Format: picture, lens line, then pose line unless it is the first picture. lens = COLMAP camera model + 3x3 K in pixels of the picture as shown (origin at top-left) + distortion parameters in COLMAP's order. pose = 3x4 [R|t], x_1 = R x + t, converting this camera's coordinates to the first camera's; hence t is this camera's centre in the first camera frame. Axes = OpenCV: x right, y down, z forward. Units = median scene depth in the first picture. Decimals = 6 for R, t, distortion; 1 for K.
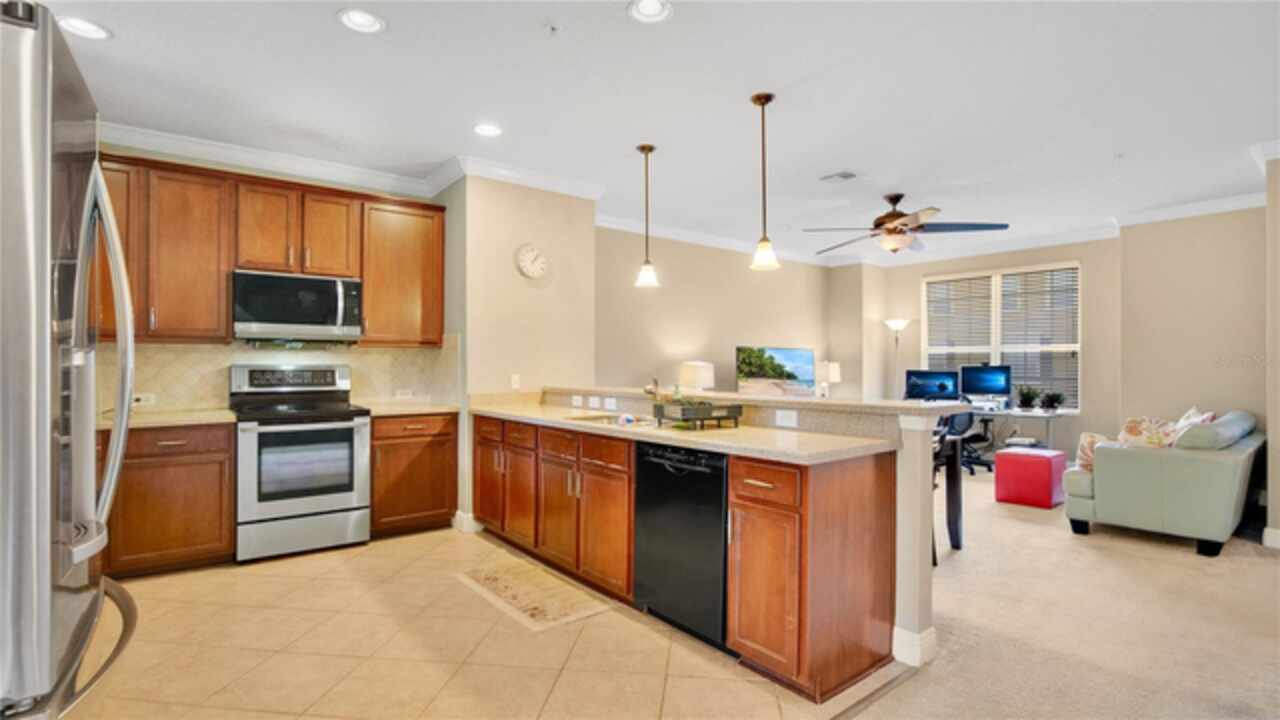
lens RADIAL K [[623.5, 0, 640.0], [0, 623.5, 360.0], [0, 0, 1]] dist [-0.002196, -0.000662]
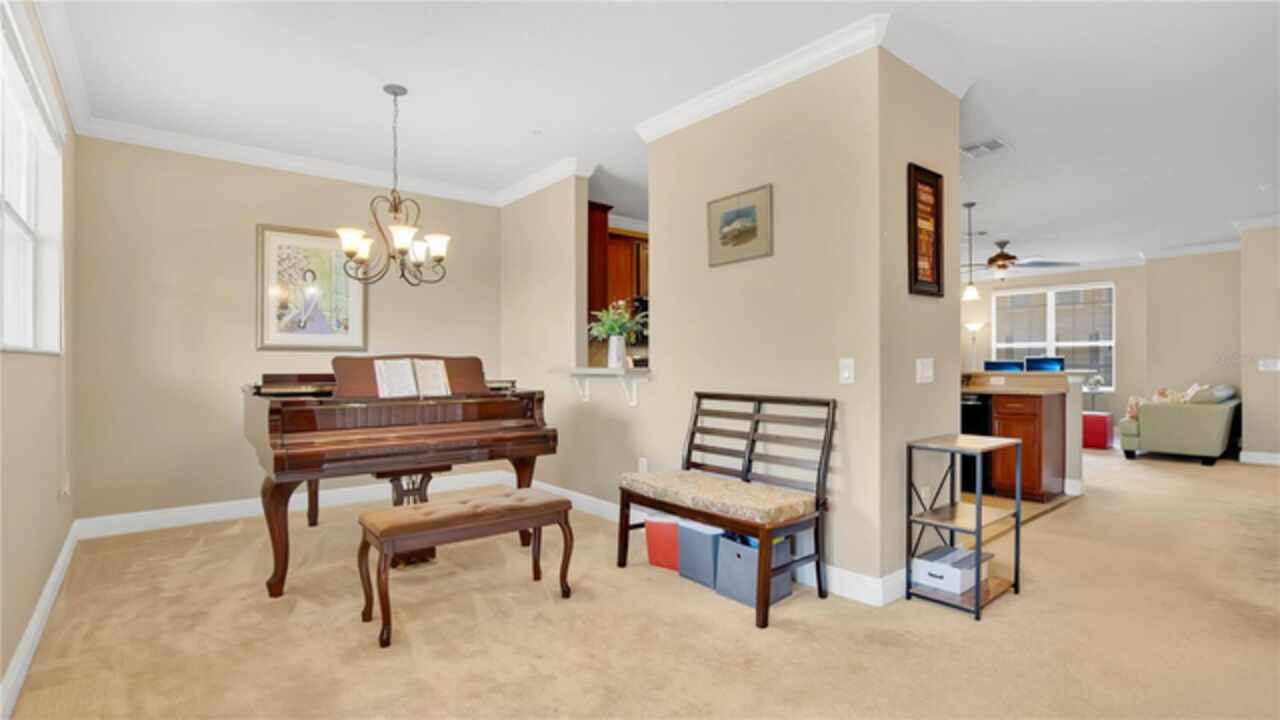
lens RADIAL K [[609.0, 0, 651.6], [0, 609.0, 365.8], [0, 0, 1]] dist [-0.000846, -0.015858]
pose [[0.999943, -0.007955, 0.007084, -0.417752], [0.007874, 0.999905, 0.011303, 0.008871], [-0.007173, -0.011247, 0.999911, -0.426584]]
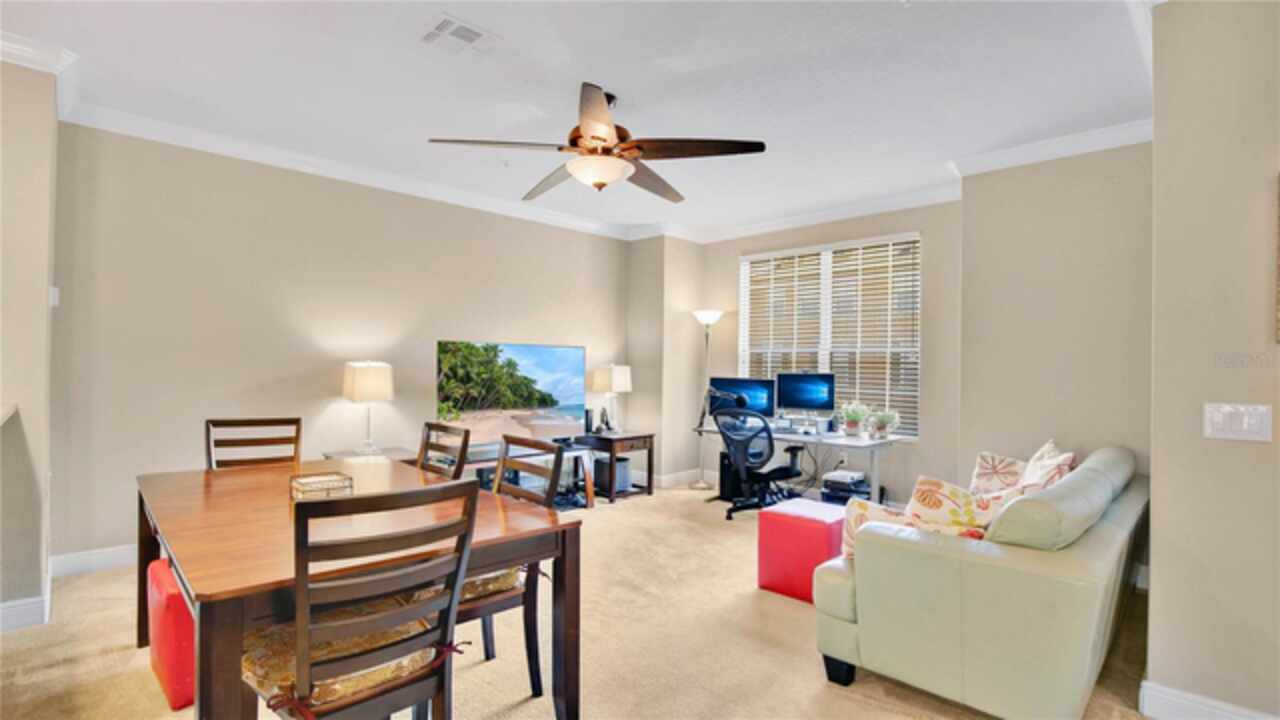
lens RADIAL K [[609.0, 0, 651.6], [0, 609.0, 365.8], [0, 0, 1]] dist [-0.000846, -0.015858]
pose [[0.995034, 0.006202, 0.099345, 0.400844], [-0.006919, 0.999952, 0.006874, -0.002885], [-0.099298, -0.007527, 0.995029, 0.399718]]
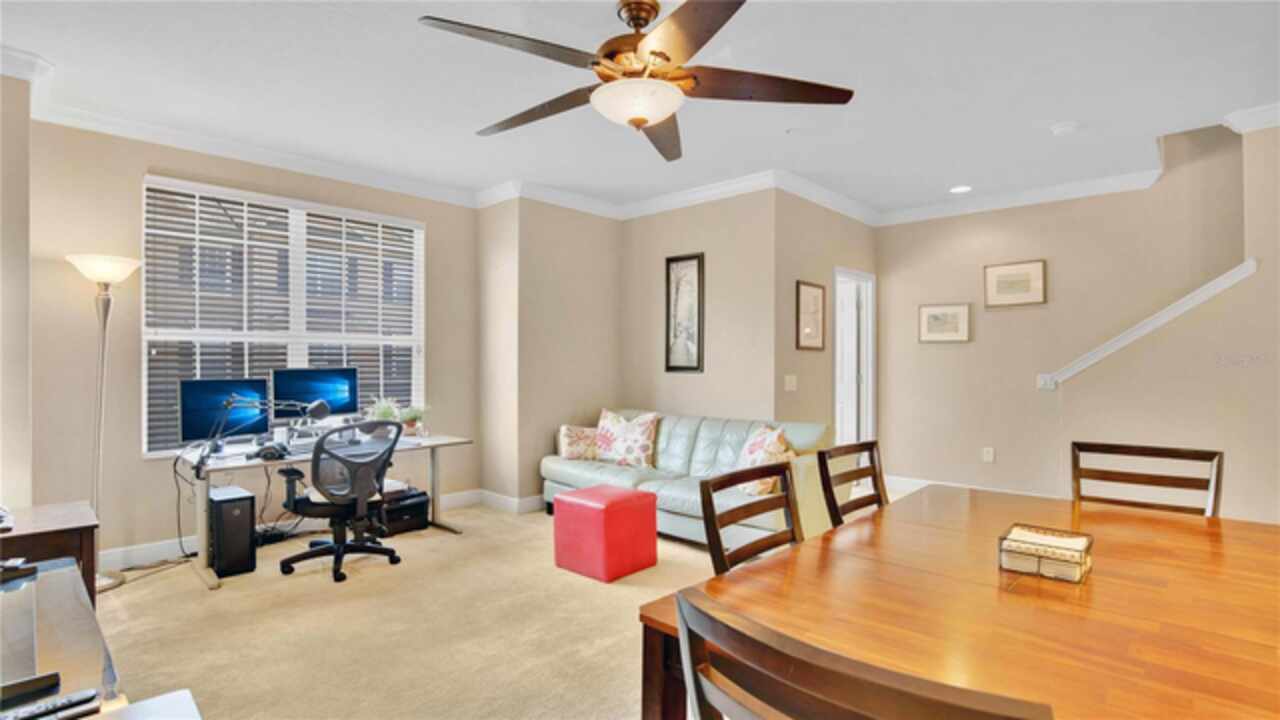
lens RADIAL K [[623.5, 0, 640.0], [0, 623.5, 360.0], [0, 0, 1]] dist [-0.002196, -0.000662]
pose [[-0.128919, -0.005857, 0.991638, -0.055410], [-0.016116, 0.999863, 0.003811, -0.005573], [-0.991524, -0.015490, -0.128995, 1.039663]]
